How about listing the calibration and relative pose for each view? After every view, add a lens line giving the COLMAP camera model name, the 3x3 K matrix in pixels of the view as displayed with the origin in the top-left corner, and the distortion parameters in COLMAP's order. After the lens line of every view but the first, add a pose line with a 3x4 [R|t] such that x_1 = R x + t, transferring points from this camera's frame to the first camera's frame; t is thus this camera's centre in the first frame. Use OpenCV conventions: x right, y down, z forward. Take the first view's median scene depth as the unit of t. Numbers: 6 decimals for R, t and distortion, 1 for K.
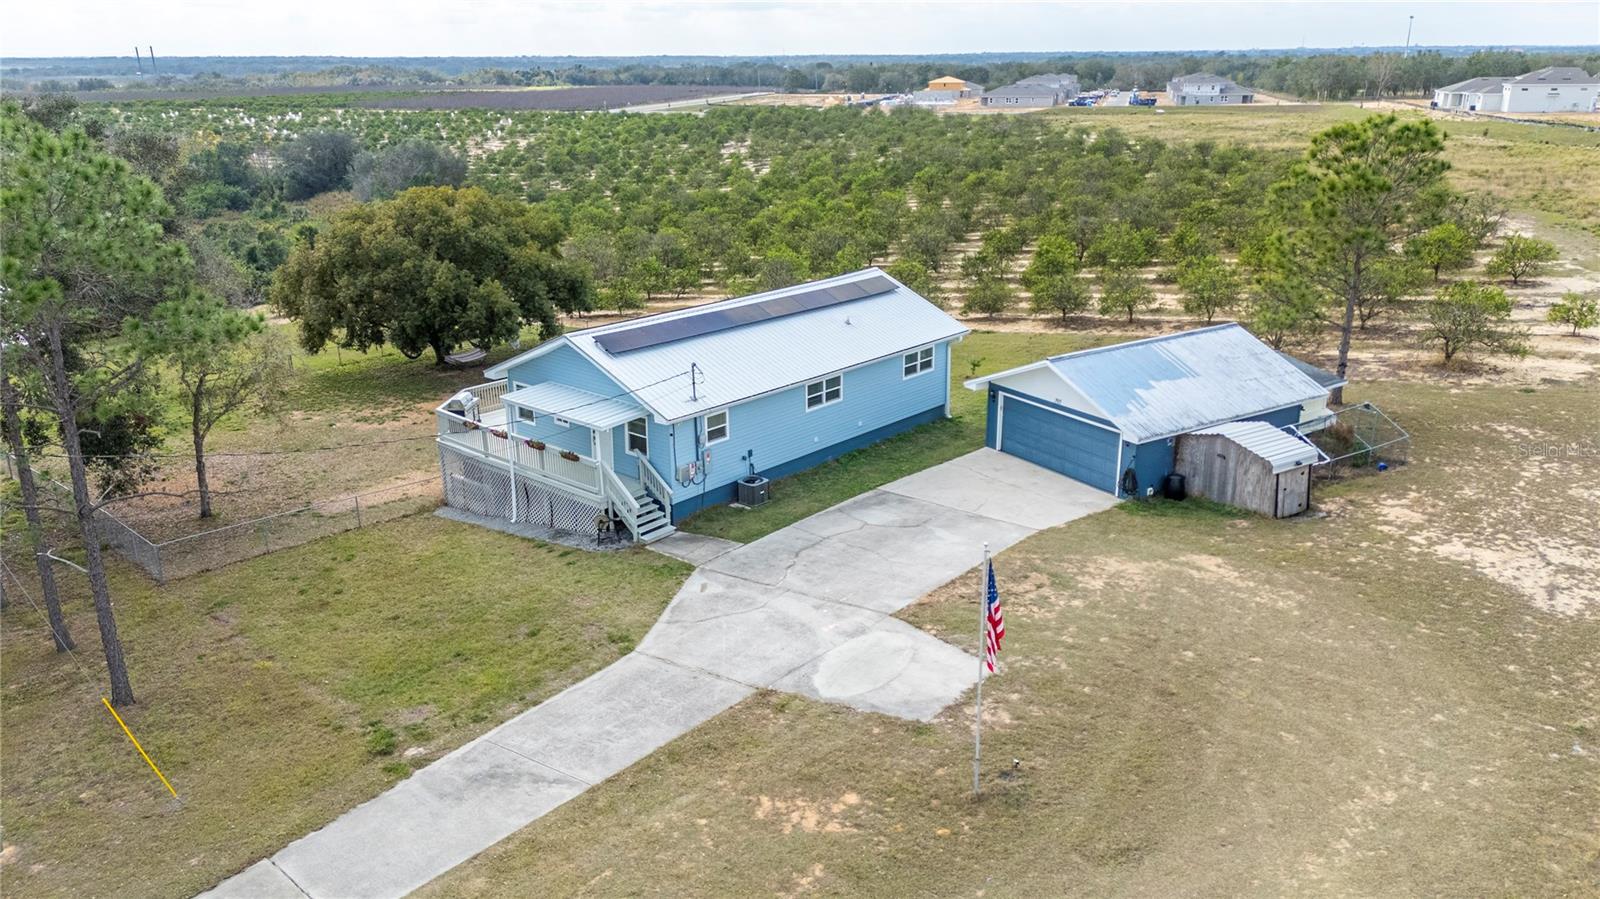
lens RADIAL K [[1179.2, 0, 824.4], [0, 1179.2, 450.4], [0, 0, 1]] dist [0.068417, -0.073196]
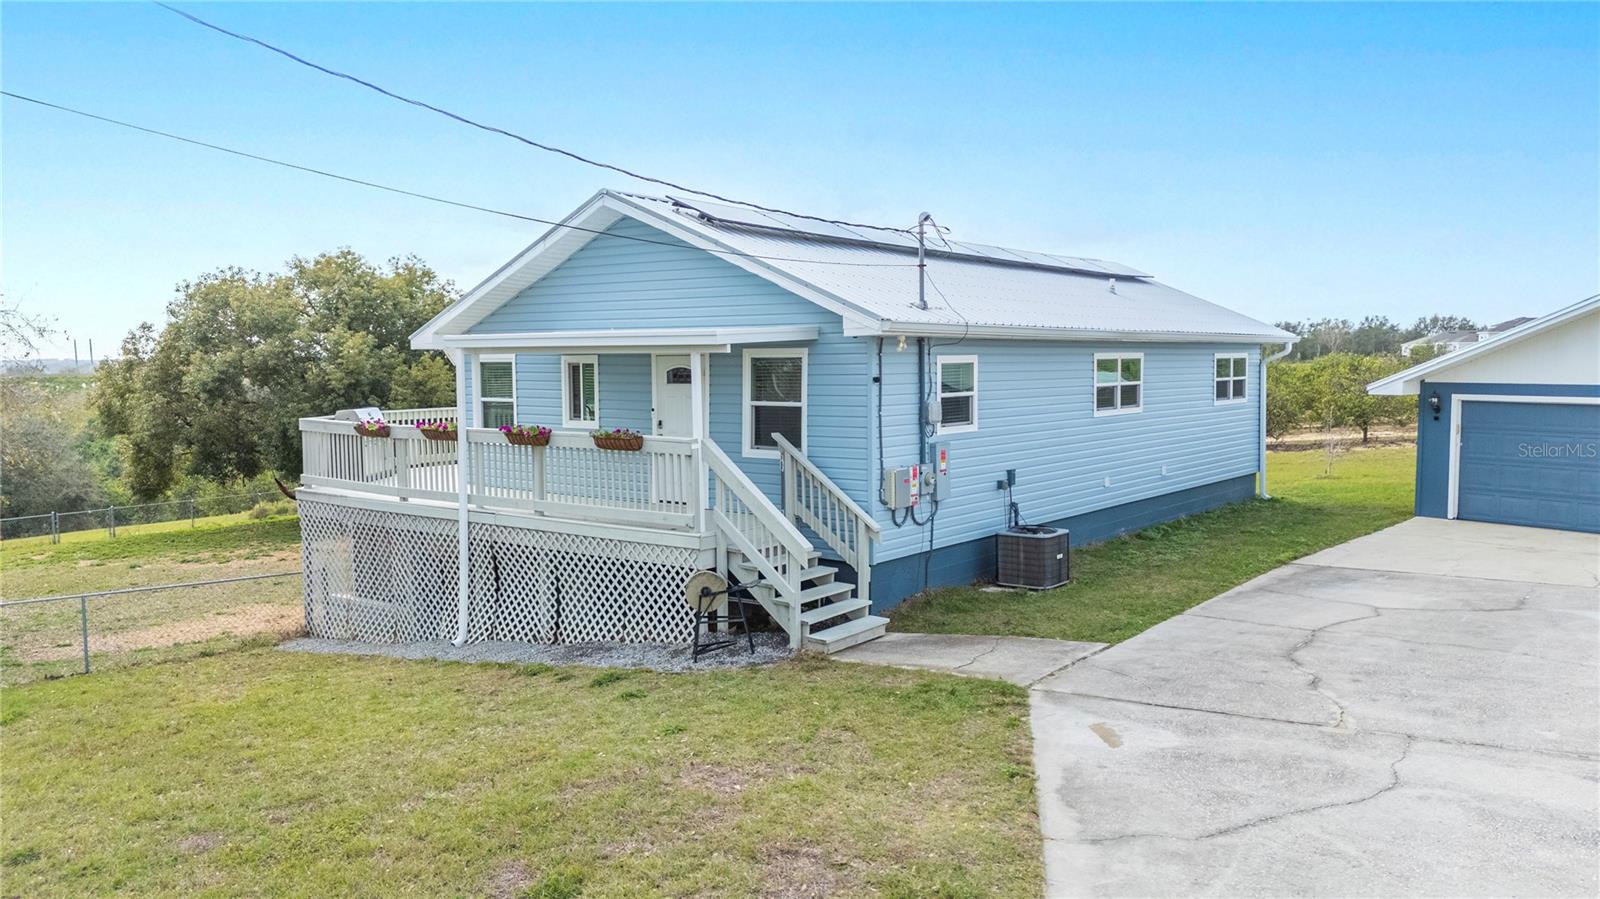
lens RADIAL K [[1185.8, 0, 800.0], [0, 1185.8, 449.5], [0, 0, 1]] dist [0.143418, -0.231142]
pose [[0.999413, -0.009821, 0.032811, -0.166918], [0.017368, 0.971017, -0.238378, 0.103666], [-0.029519, 0.238808, 0.970618, 0.609891]]
